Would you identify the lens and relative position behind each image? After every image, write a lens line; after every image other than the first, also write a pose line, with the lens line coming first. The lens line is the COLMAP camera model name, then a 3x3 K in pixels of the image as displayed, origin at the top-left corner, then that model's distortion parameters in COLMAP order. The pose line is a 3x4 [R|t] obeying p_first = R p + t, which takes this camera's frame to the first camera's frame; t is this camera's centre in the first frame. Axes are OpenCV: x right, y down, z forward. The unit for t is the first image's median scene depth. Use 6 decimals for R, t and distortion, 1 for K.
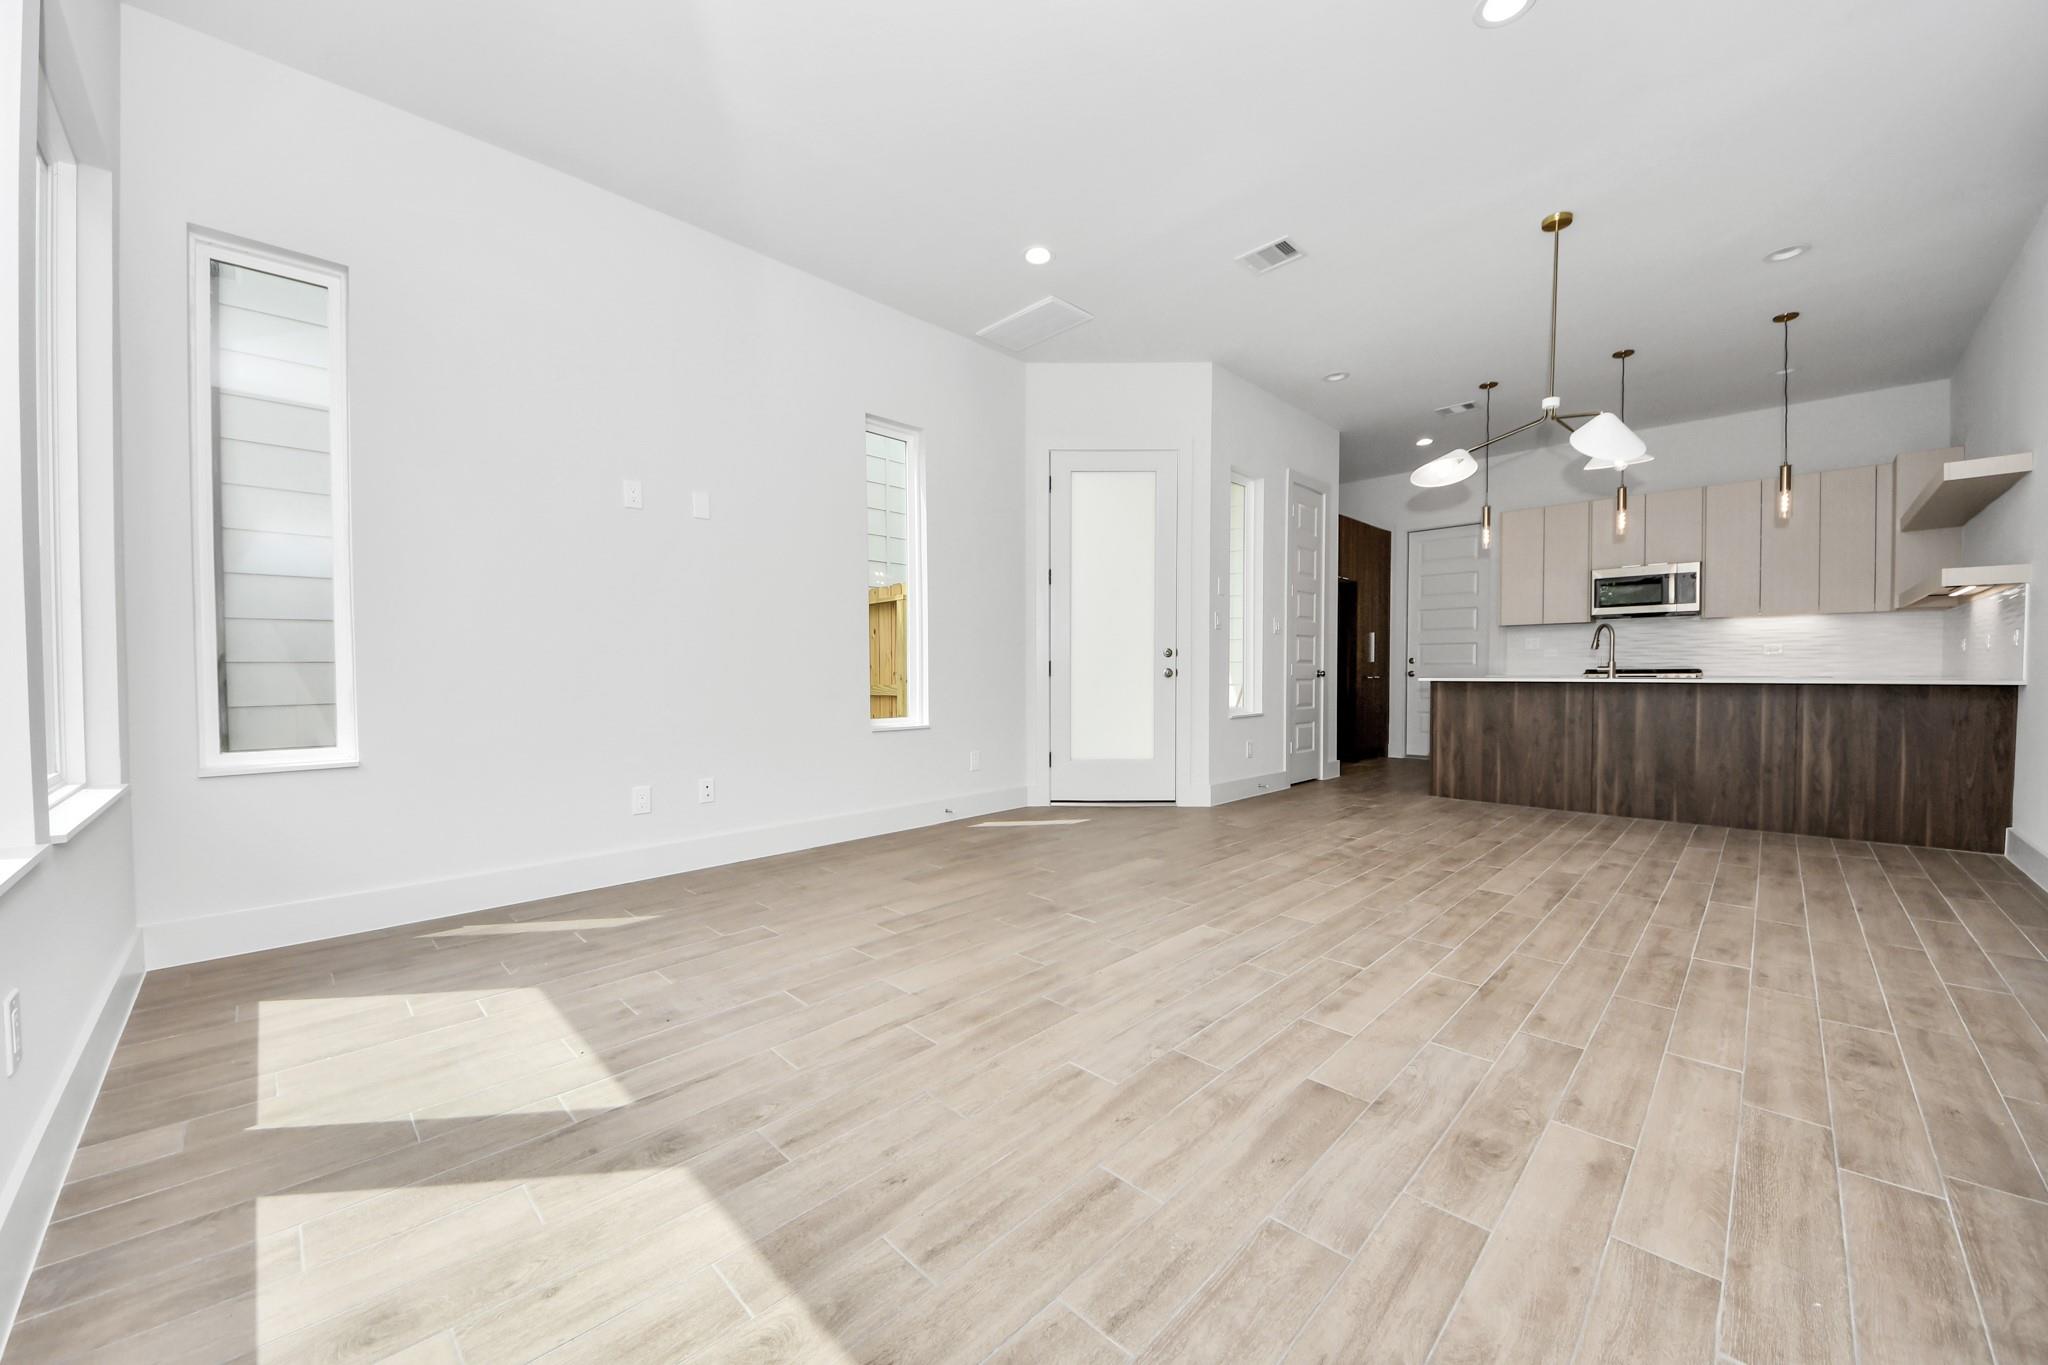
lens RADIAL K [[804.9, 0, 1021.6], [0, 804.9, 678.6], [0, 0, 1]] dist [-0.029095, -0.000234]
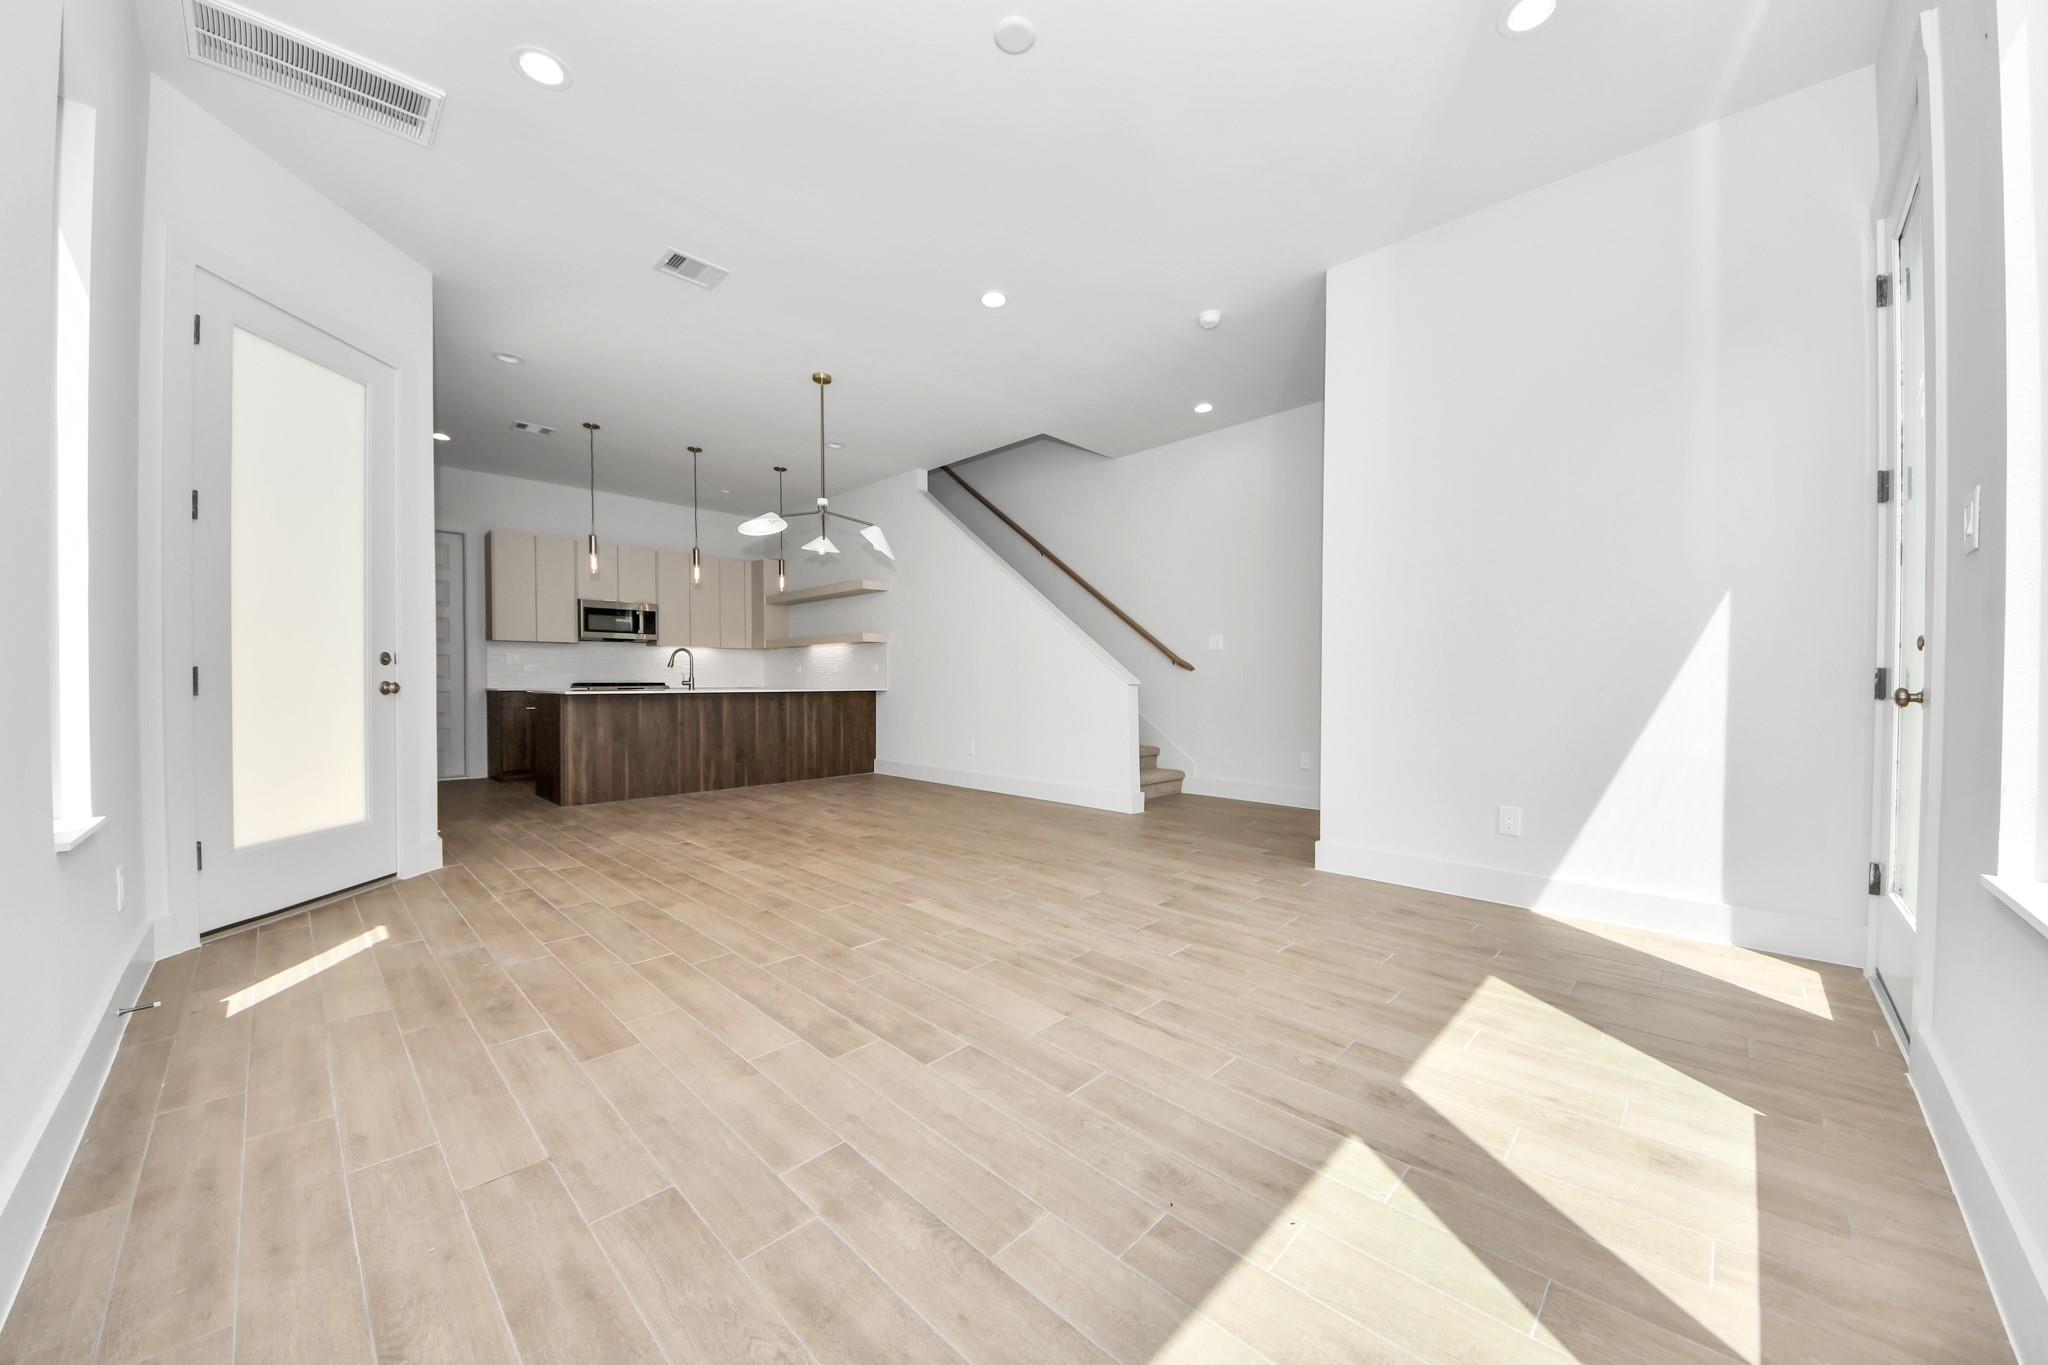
lens RADIAL K [[683.8, 0, 1030.4], [0, 683.8, 685.6], [0, 0, 1]] dist [-0.015287, -0.000071]
pose [[-0.015759, -0.009460, 0.999831, -0.511342], [0.012725, 0.999872, 0.009661, -0.014068], [-0.999795, 0.012875, -0.015637, 0.546782]]
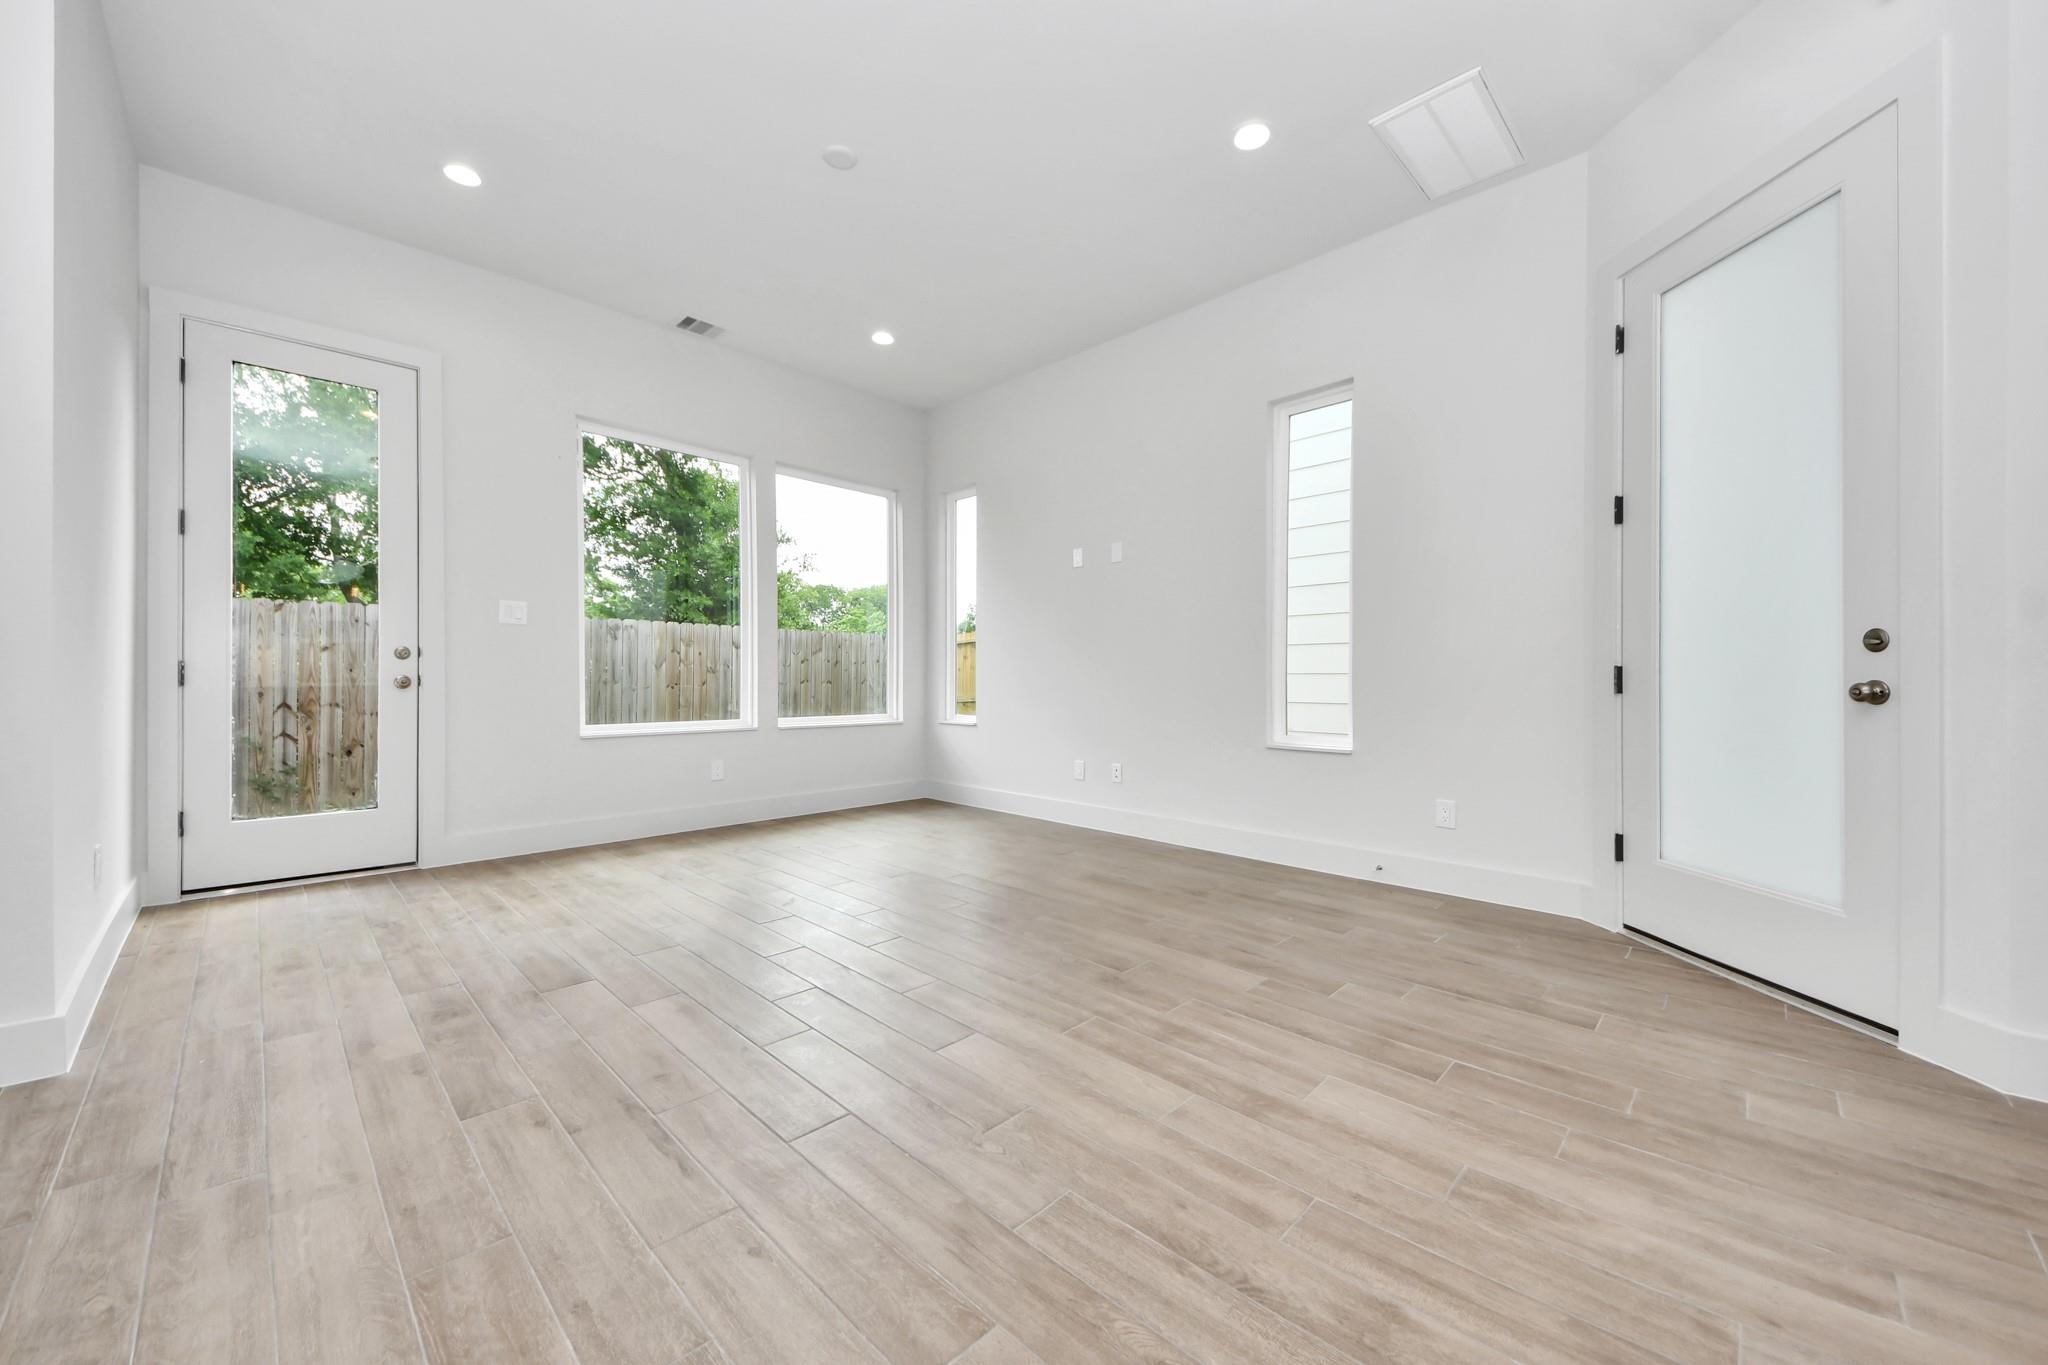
lens RADIAL K [[758.3, 0, 994.0], [0, 758.3, 681.4], [0, 0, 1]] dist [-0.000273, -0.007176]
pose [[-0.024813, 0.004776, -0.999681, 0.672216], [-0.019897, 0.999788, 0.005271, -0.008503], [0.999494, 0.020022, -0.024712, 0.704782]]
